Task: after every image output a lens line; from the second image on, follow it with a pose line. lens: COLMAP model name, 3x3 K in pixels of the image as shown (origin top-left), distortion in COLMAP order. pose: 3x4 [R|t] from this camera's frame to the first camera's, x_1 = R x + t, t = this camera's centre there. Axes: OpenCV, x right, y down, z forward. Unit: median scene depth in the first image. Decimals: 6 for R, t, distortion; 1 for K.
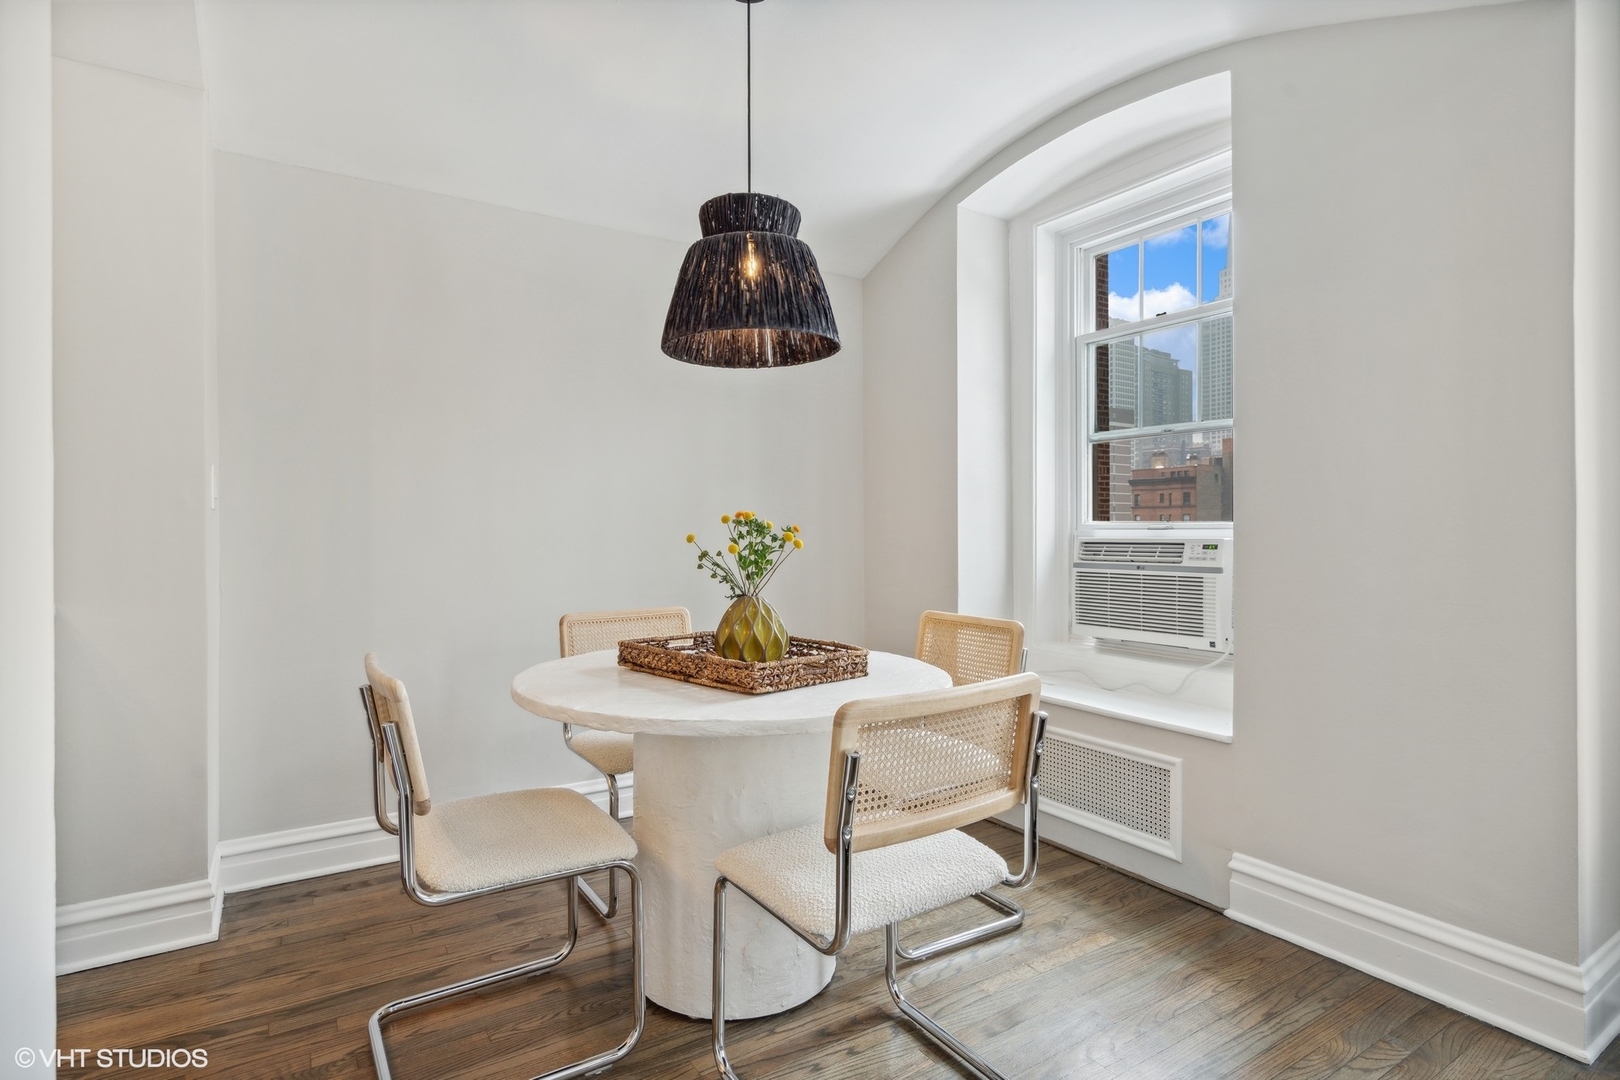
lens RADIAL K [[835.3, 0, 810.0], [0, 835.3, 534.1], [0, 0, 1]] dist [0.001485, 0.000679]
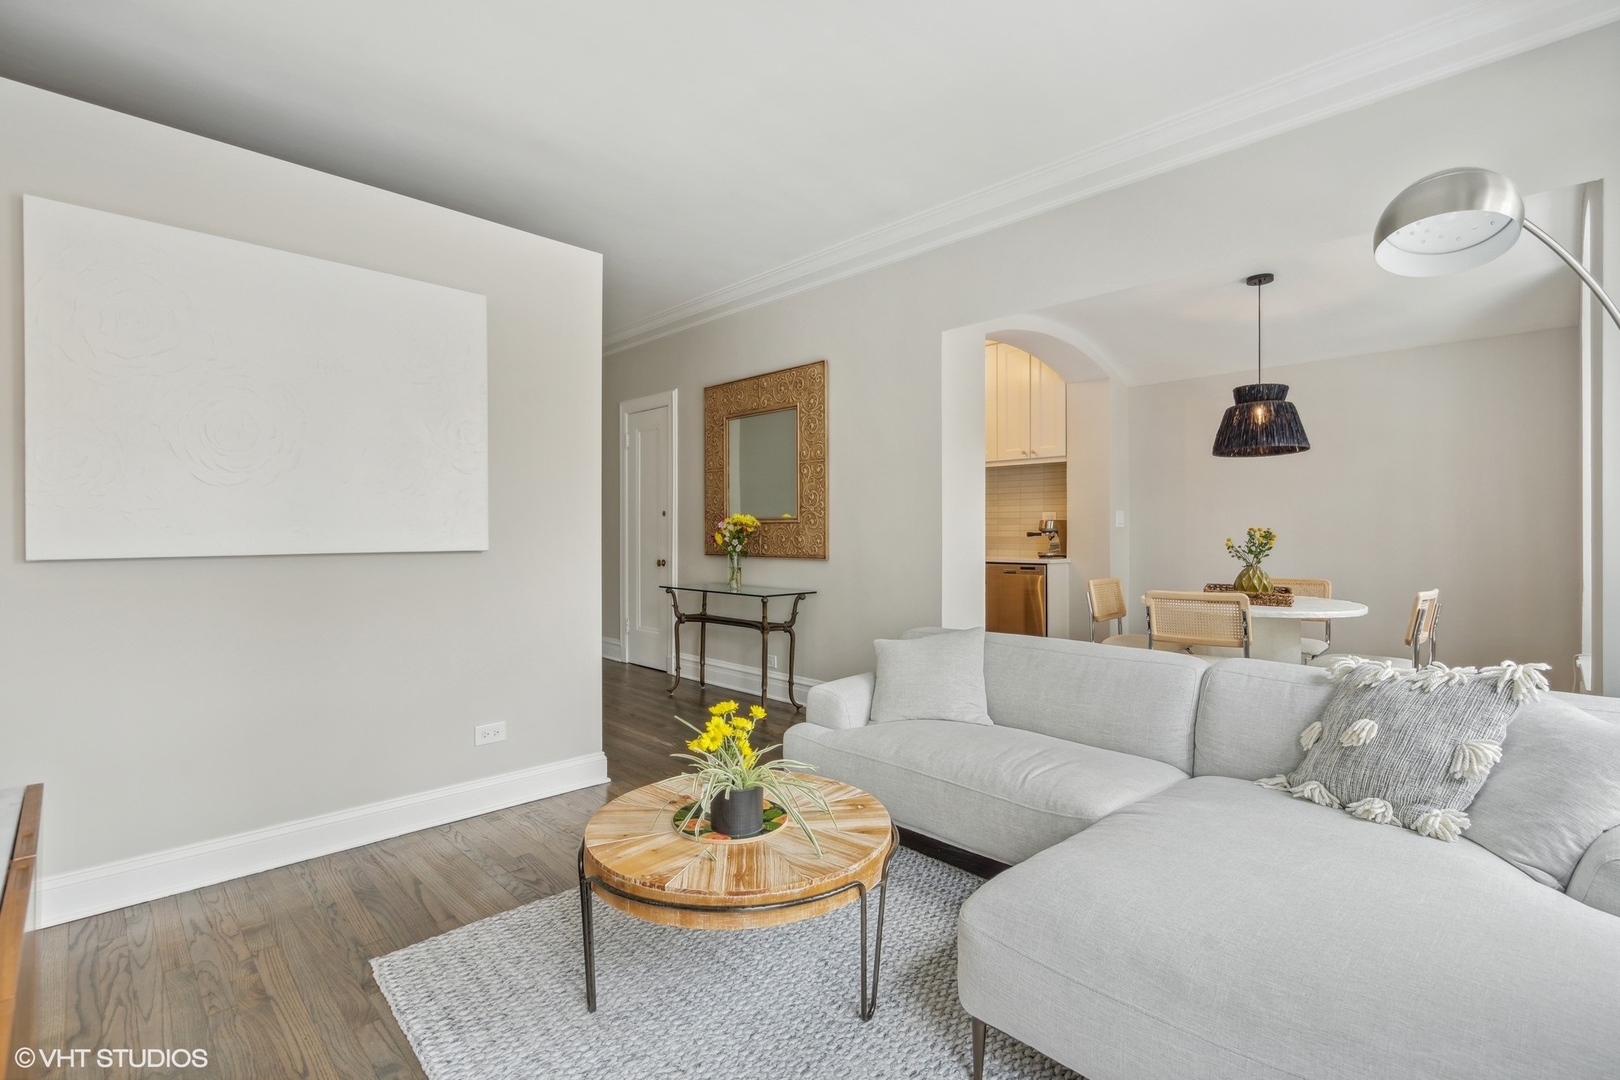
lens RADIAL K [[735.5, 0, 799.1], [0, 735.5, 525.3], [0, 0, 1]] dist [-0.001407, -0.000048]
pose [[0.200277, -0.017173, -0.979589, 1.584701], [-0.000282, 0.999845, -0.017586, -0.001162], [0.979739, 0.003798, 0.200242, -0.558102]]
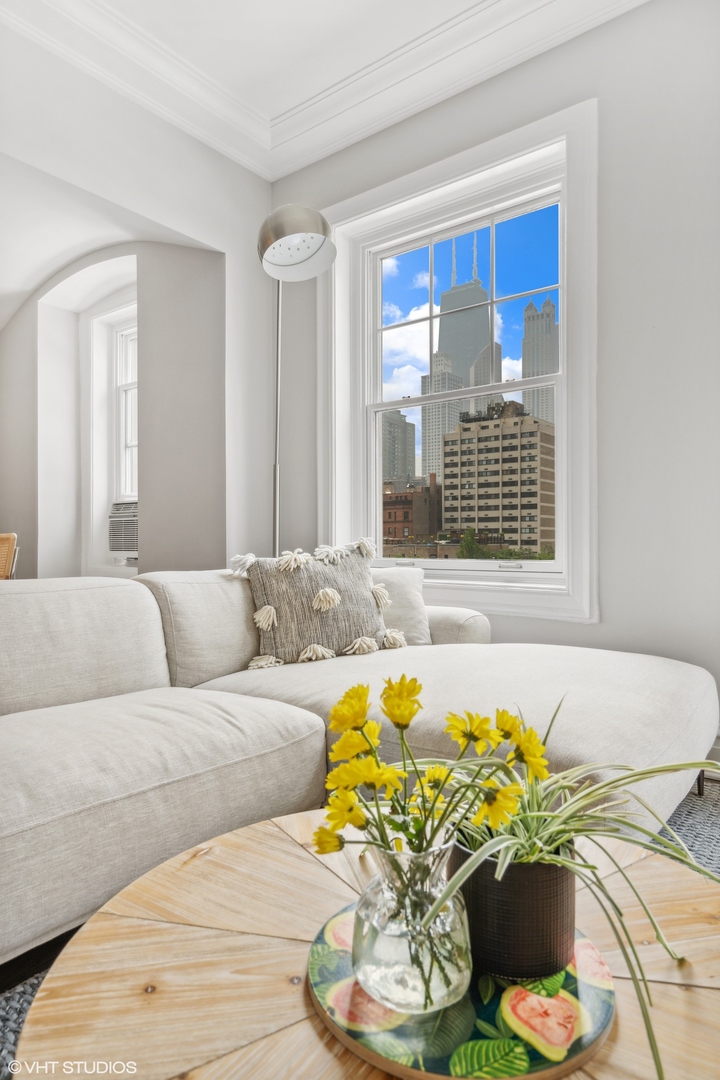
lens RADIAL K [[659.5, 0, 358.1], [0, 659.5, 541.6], [0, 0, 1]] dist [0.001453, -0.000371]
pose [[0.940367, -0.001345, 0.340158, 0.532927], [0.001590, 0.999999, -0.000439, 0.141969], [-0.340157, 0.000954, 0.940368, -0.736275]]
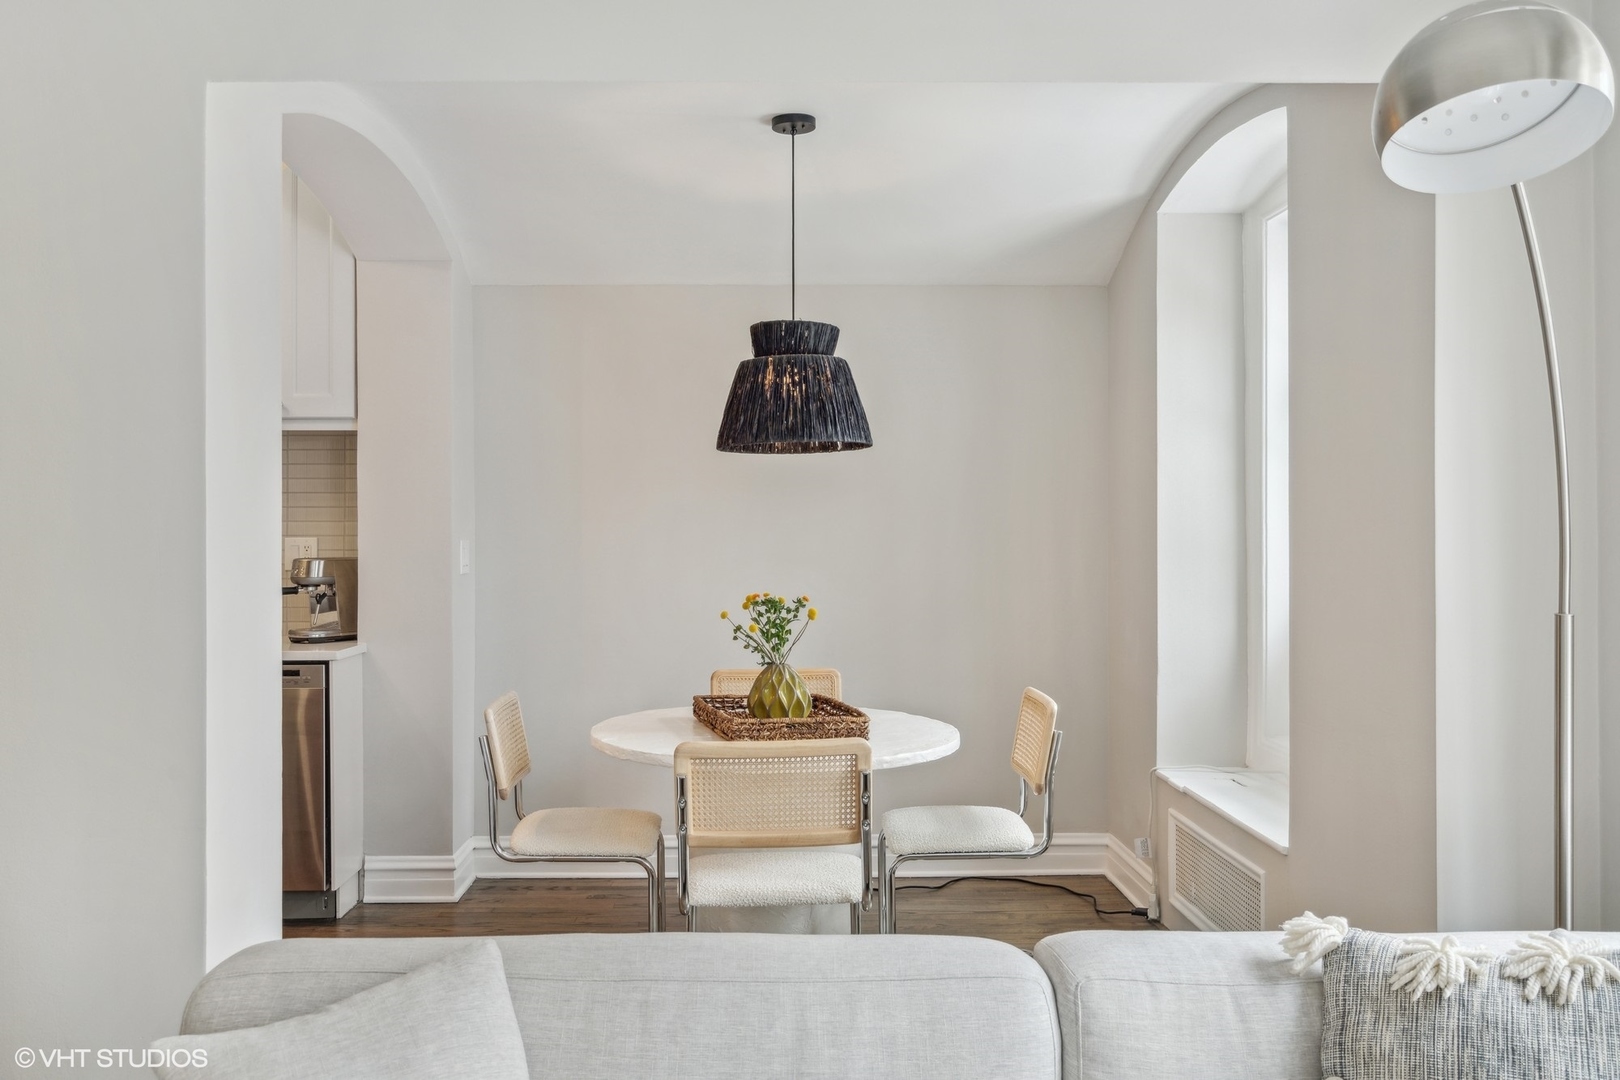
lens RADIAL K [[1347.3, 0, 757.0], [0, 1347.3, 537.1], [0, 0, 1]] dist [0.007236, 0.002867]
pose [[0.847536, -0.001637, -0.530735, 0.904341], [0.002162, 0.999998, 0.000369, -0.104655], [0.530734, -0.001460, 0.847537, -0.613302]]
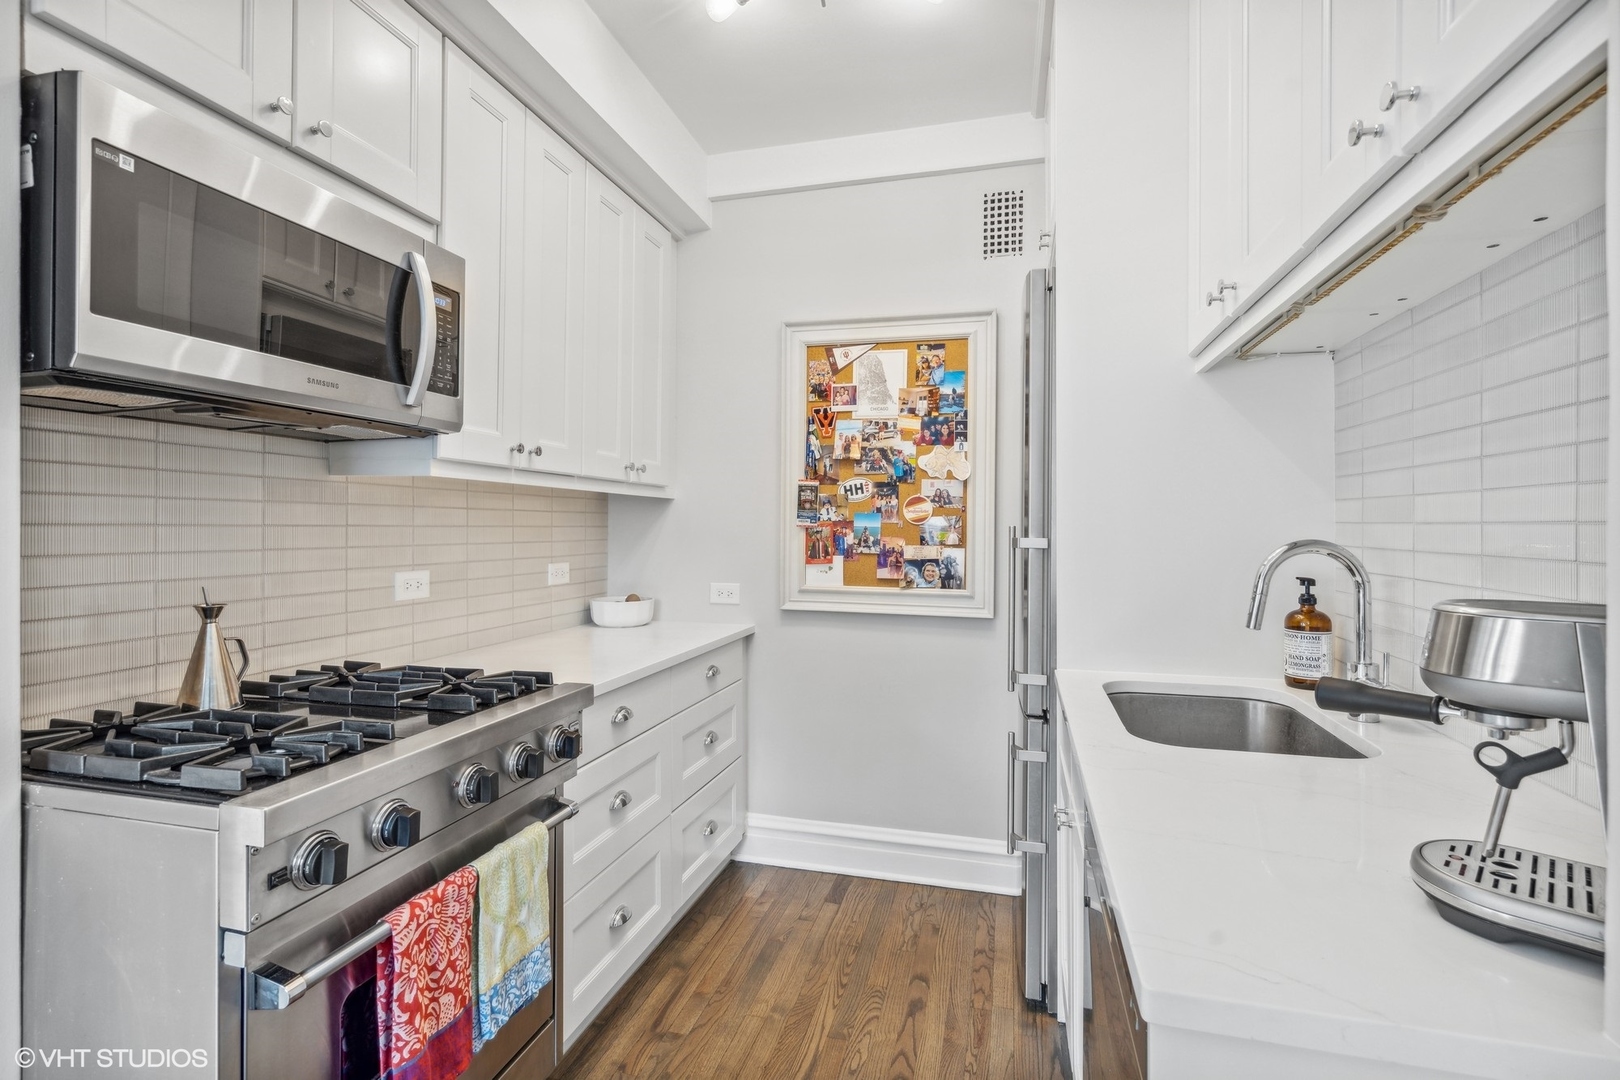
lens RADIAL K [[735.5, 0, 799.1], [0, 735.5, 525.3], [0, 0, 1]] dist [-0.001407, -0.000048]
pose [[-0.733688, -0.001723, -0.679484, -0.480680], [-0.002713, 0.999996, 0.000394, -0.105650], [0.679481, 0.002132, -0.733690, 0.942409]]
